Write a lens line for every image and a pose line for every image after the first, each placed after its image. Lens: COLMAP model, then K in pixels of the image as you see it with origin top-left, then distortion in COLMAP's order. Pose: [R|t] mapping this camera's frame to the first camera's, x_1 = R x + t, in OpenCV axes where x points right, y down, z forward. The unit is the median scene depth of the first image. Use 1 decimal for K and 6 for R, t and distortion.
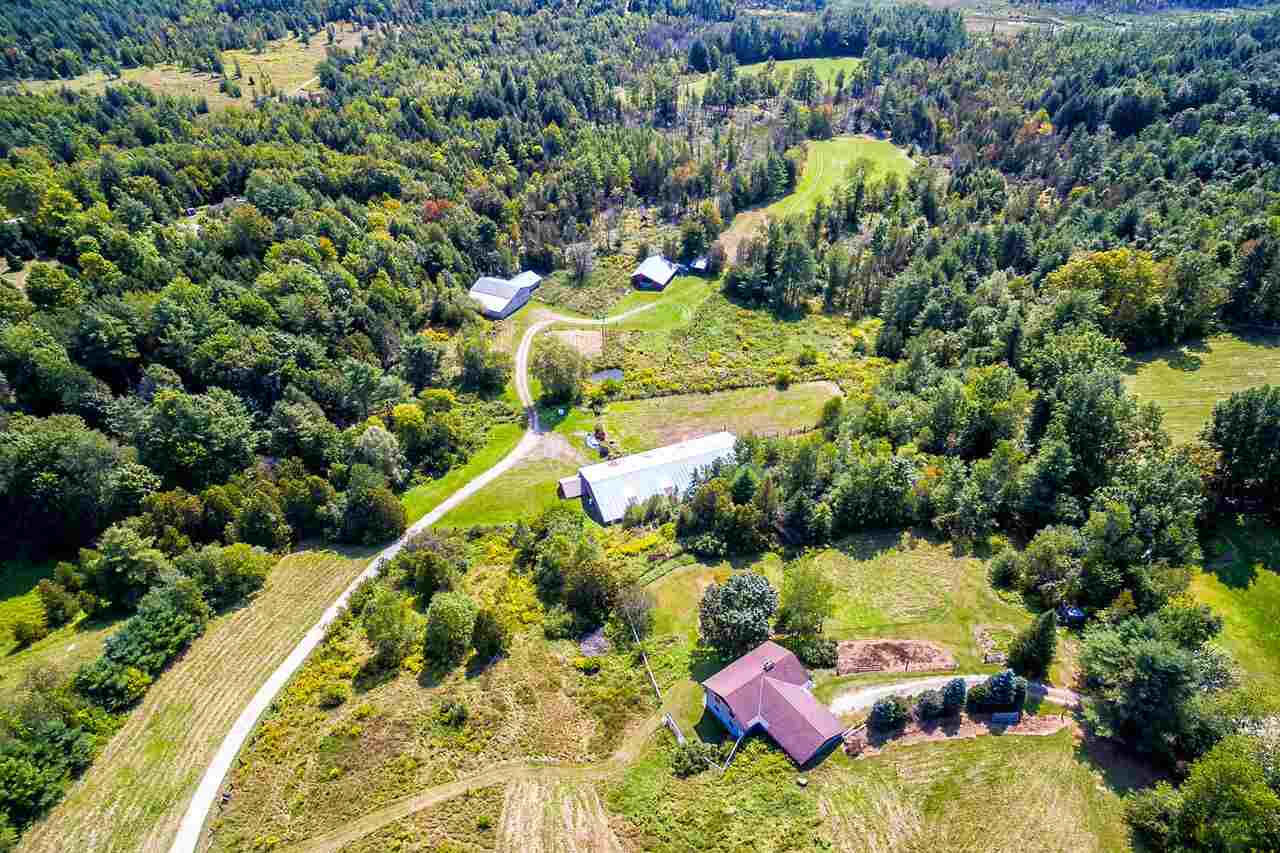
lens RADIAL K [[800.7, 0, 656.0], [0, 800.7, 478.5], [0, 0, 1]] dist [-0.136320, 0.111933]
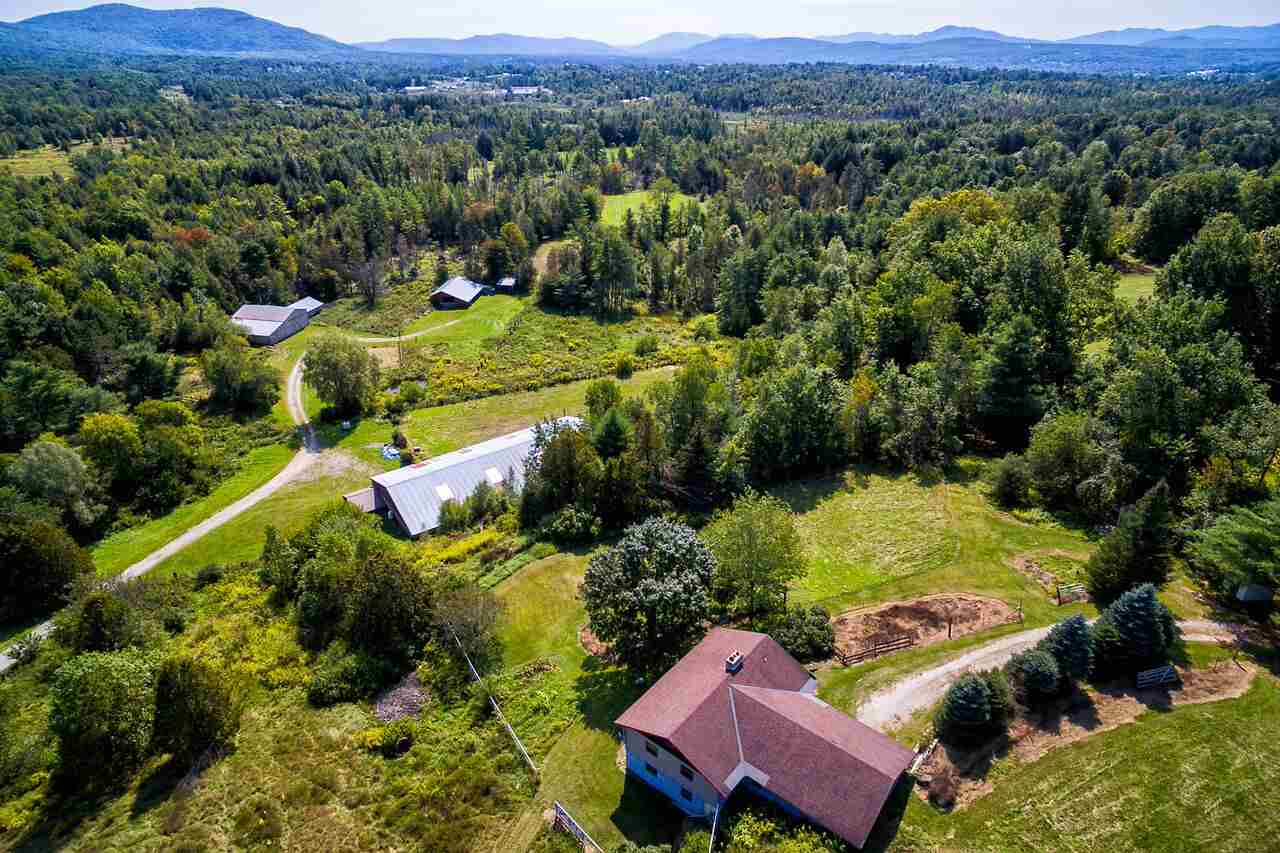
lens RADIAL K [[766.4, 0, 640.2], [0, 766.4, 387.2], [0, 0, 1]] dist [-0.123061, 0.093368]
pose [[0.969416, -0.090050, 0.228308, -0.007845], [0.143712, 0.962370, -0.230631, 0.076831], [-0.198948, 0.256388, 0.945878, 0.227427]]
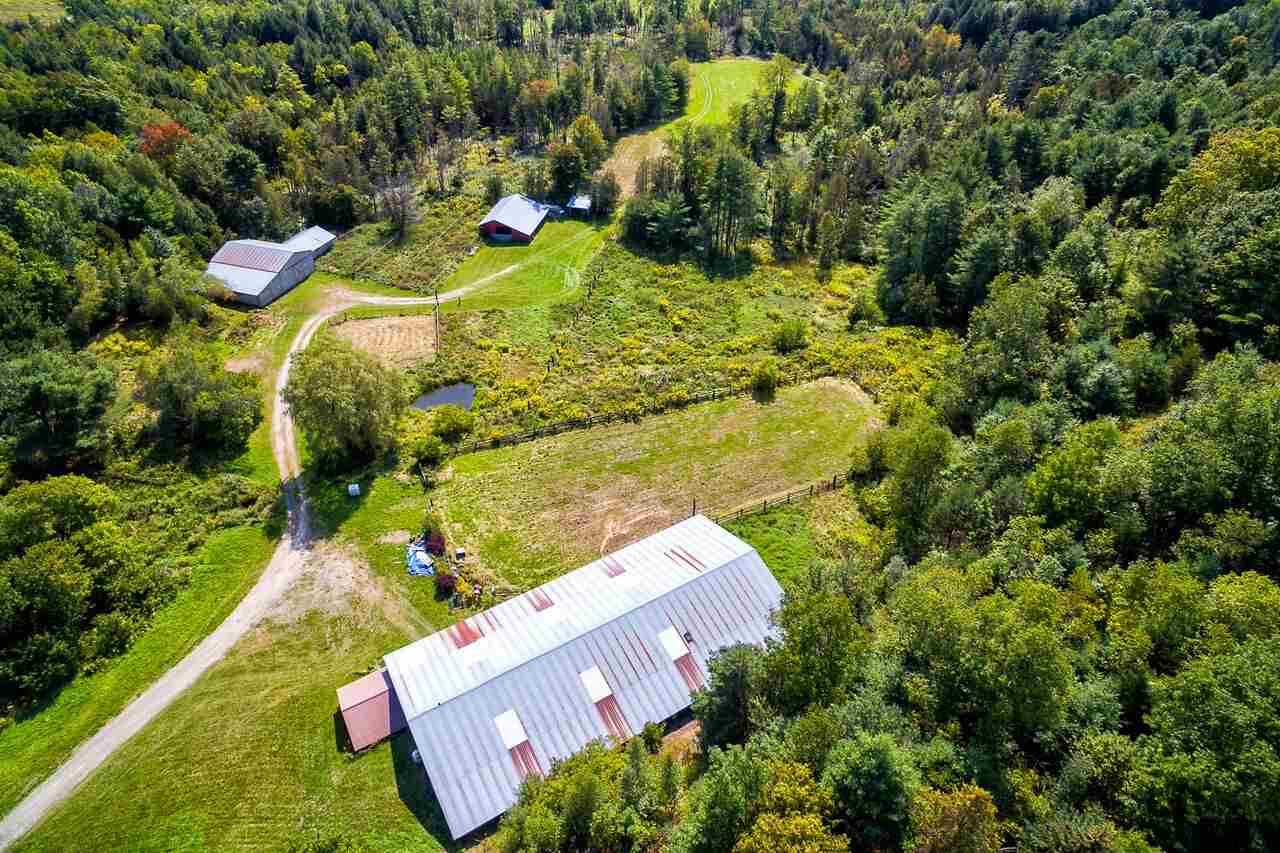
lens RADIAL K [[766.4, 0, 640.2], [0, 766.4, 387.2], [0, 0, 1]] dist [-0.123061, 0.093368]
pose [[0.984514, -0.084566, 0.153561, -0.008913], [0.093744, 0.994156, -0.053537, -0.092130], [-0.148136, 0.067104, 0.986688, 0.445351]]
